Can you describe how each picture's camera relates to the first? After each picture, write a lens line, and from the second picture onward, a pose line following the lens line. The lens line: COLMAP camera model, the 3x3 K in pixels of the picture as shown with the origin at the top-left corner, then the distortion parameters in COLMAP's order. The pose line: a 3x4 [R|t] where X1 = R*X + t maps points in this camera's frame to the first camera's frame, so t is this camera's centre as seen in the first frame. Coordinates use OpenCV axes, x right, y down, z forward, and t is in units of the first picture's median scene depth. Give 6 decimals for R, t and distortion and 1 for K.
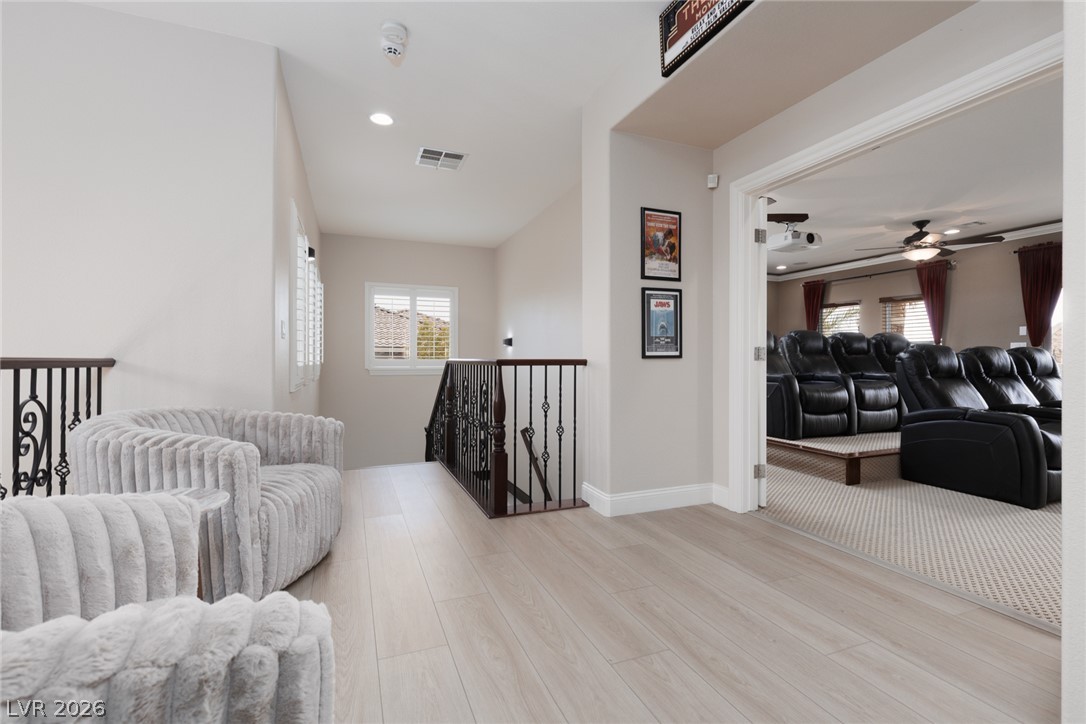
lens RADIAL K [[484.2, 0, 546.6], [0, 484.2, 358.5], [0, 0, 1]] dist [-0.000180, -0.000505]
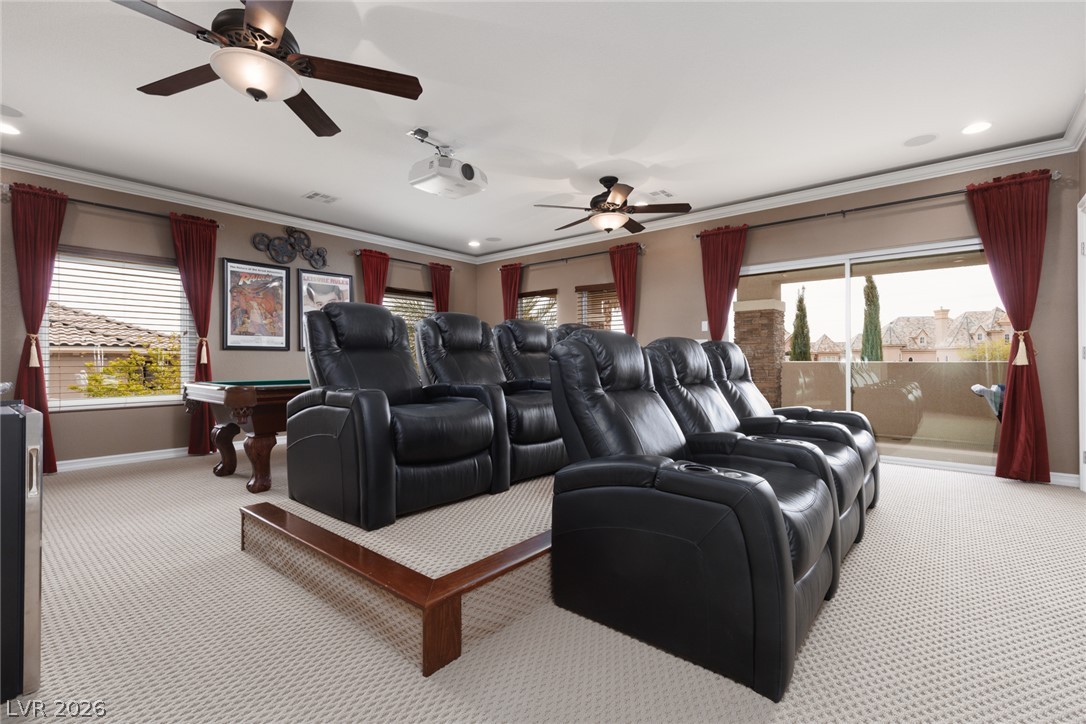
lens RADIAL K [[484.2, 0, 540.8], [0, 484.2, 361.8], [0, 0, 1]] dist [-0.000180, -0.000505]
pose [[0.885370, -0.006118, 0.464847, 0.403265], [0.003800, 0.999975, 0.005925, 0.002533], [-0.464871, -0.003479, 0.885371, 0.466262]]
